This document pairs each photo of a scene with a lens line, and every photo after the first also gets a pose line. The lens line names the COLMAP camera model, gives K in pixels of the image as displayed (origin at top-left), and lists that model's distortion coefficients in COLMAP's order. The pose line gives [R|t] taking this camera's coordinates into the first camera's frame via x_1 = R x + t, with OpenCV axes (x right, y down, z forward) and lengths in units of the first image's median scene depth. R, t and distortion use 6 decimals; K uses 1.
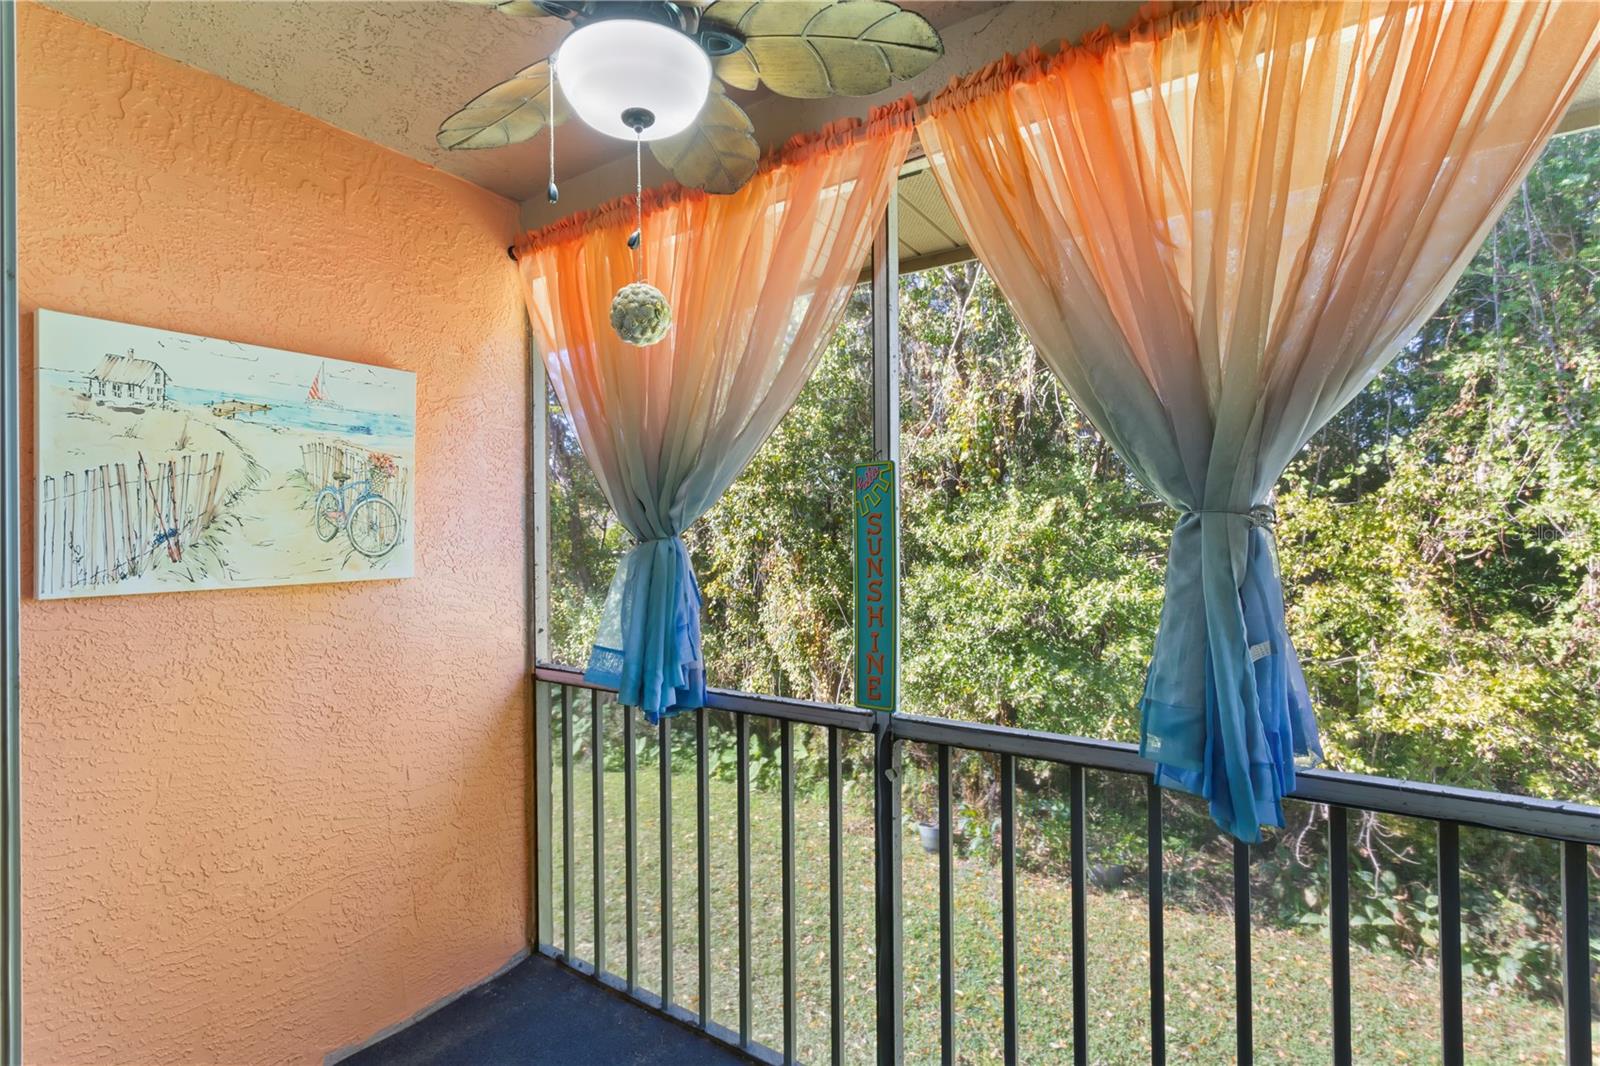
lens RADIAL K [[766.1, 0, 802.4], [0, 766.1, 537.9], [0, 0, 1]] dist [0.003602, 0.002934]
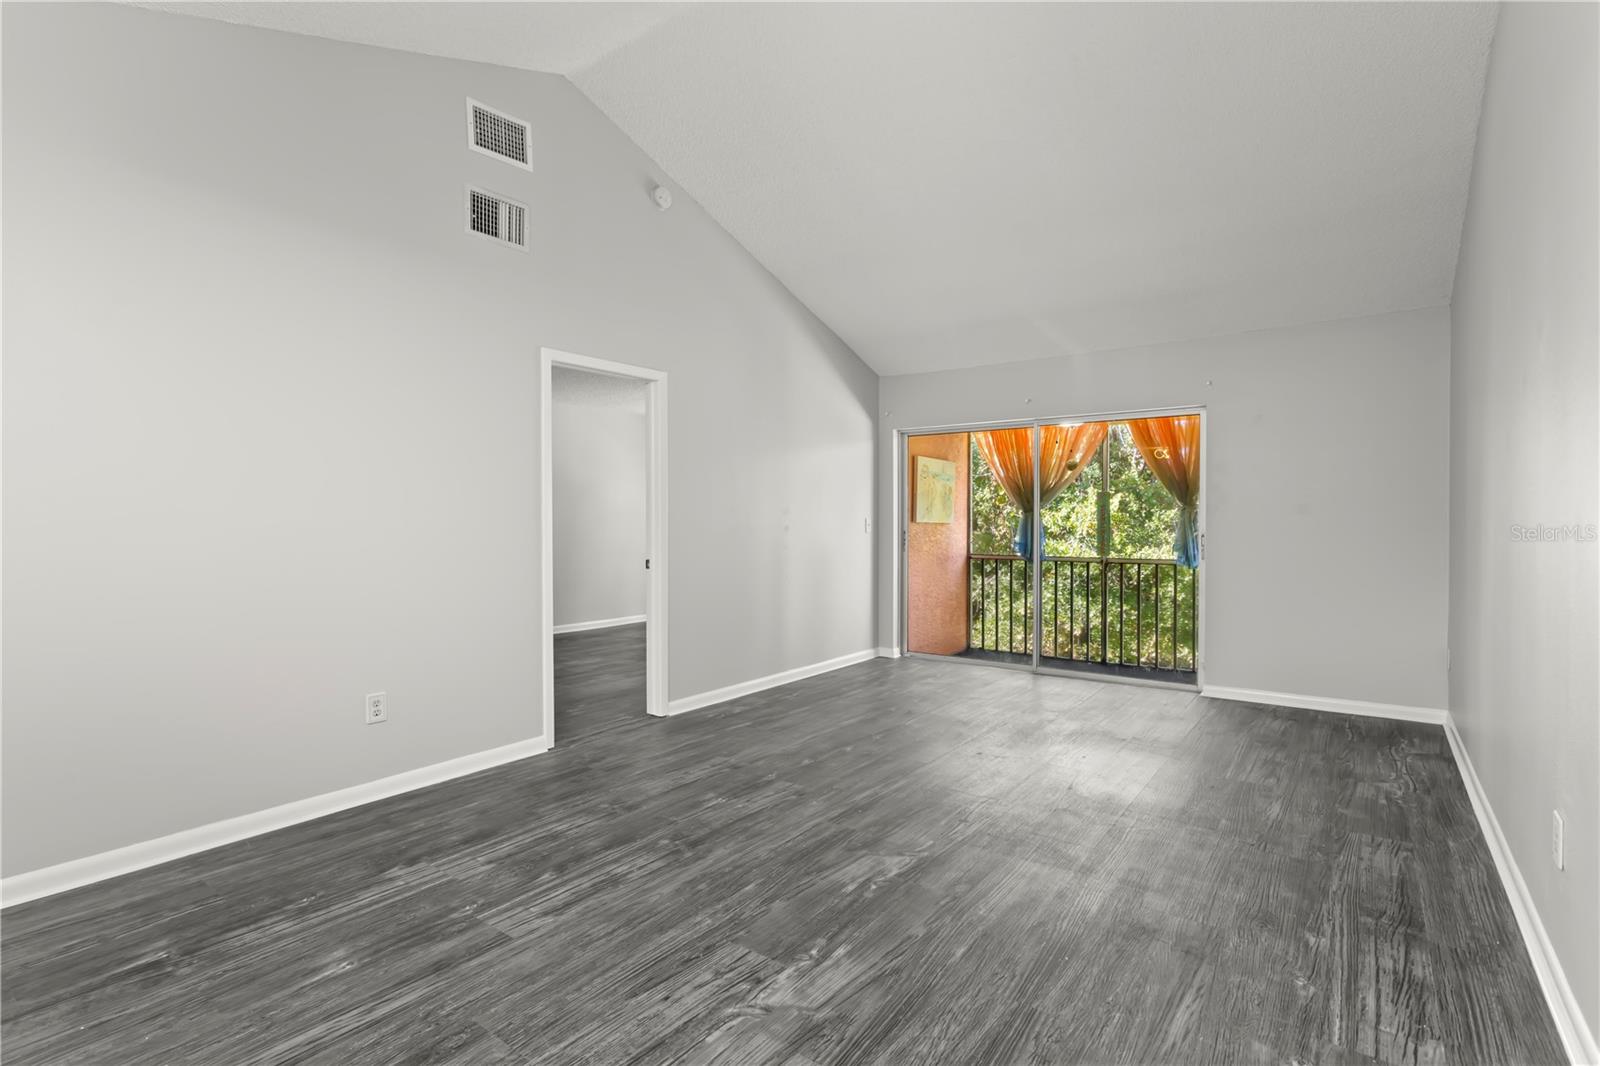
lens RADIAL K [[766.1, 0, 794.6], [0, 766.1, 531.7], [0, 0, 1]] dist [0.003602, 0.002934]
pose [[0.998726, 0.008447, -0.049754, -0.255934], [-0.008123, 0.999945, 0.006703, 0.018674], [0.049808, -0.006291, 0.998739, -0.592025]]
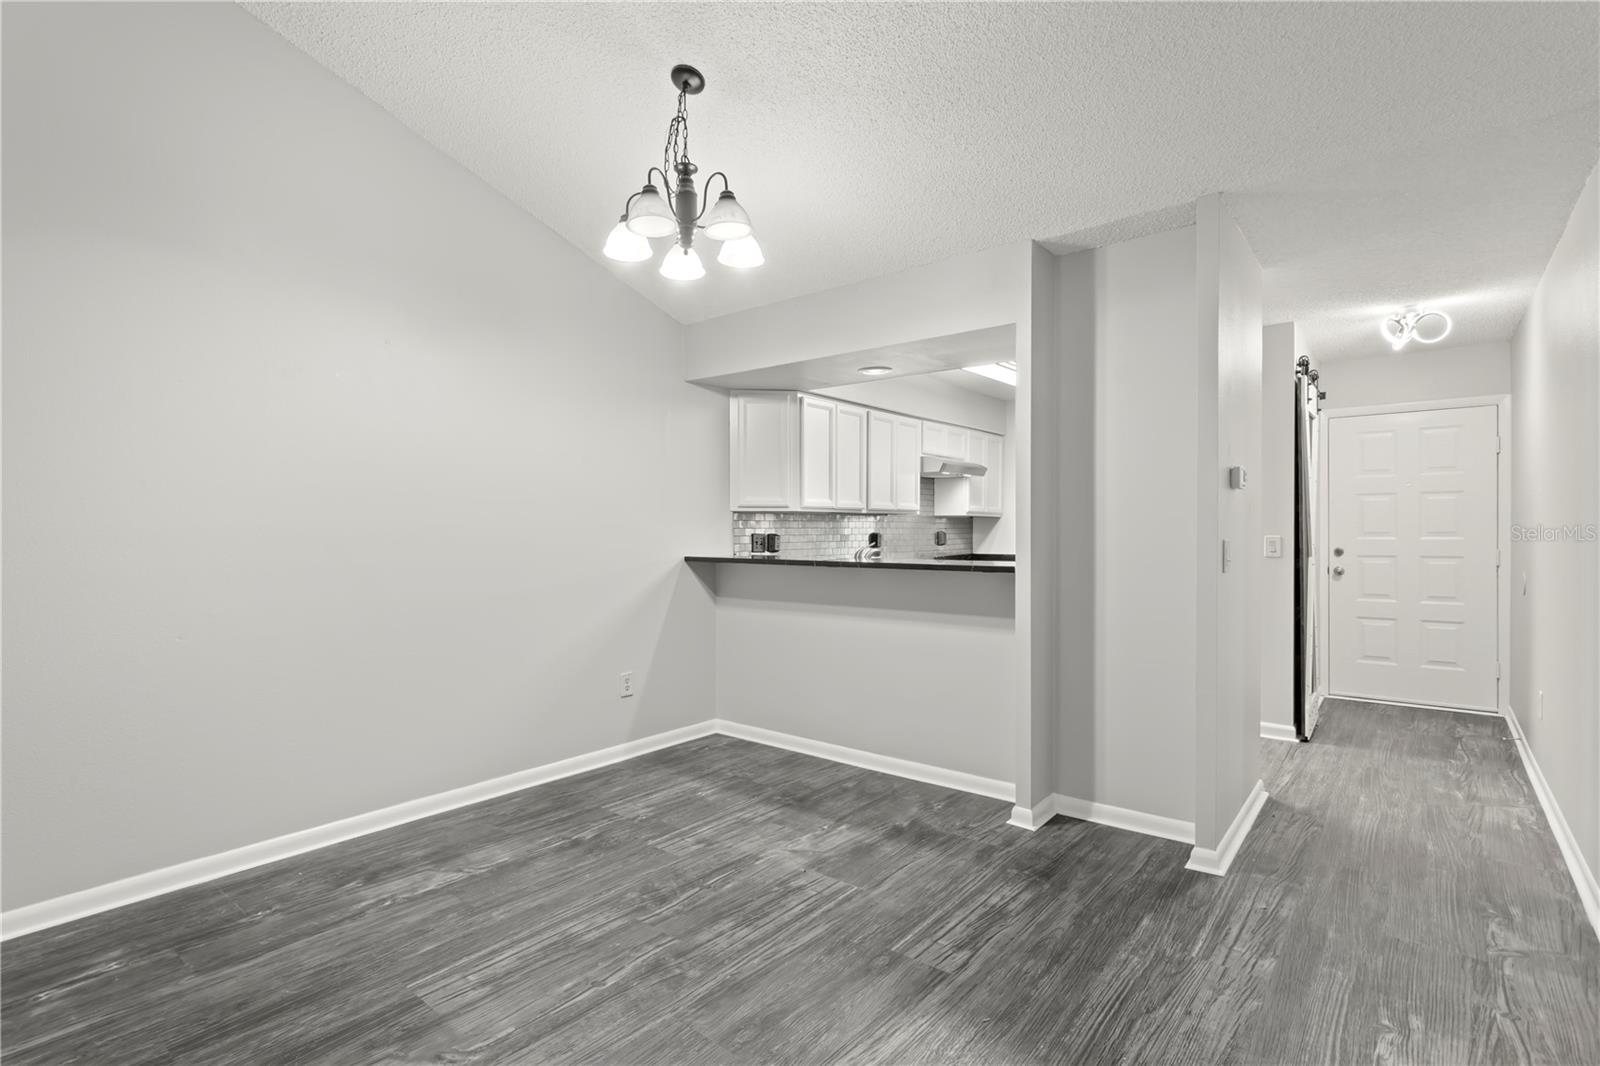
lens RADIAL K [[766.1, 0, 793.5], [0, 766.1, 538.1], [0, 0, 1]] dist [0.003602, 0.002934]
pose [[-0.995028, 0.010952, 0.098996, -0.384785], [0.012667, 0.999780, 0.016716, 0.012090], [-0.098791, 0.017887, -0.994947, -0.201921]]
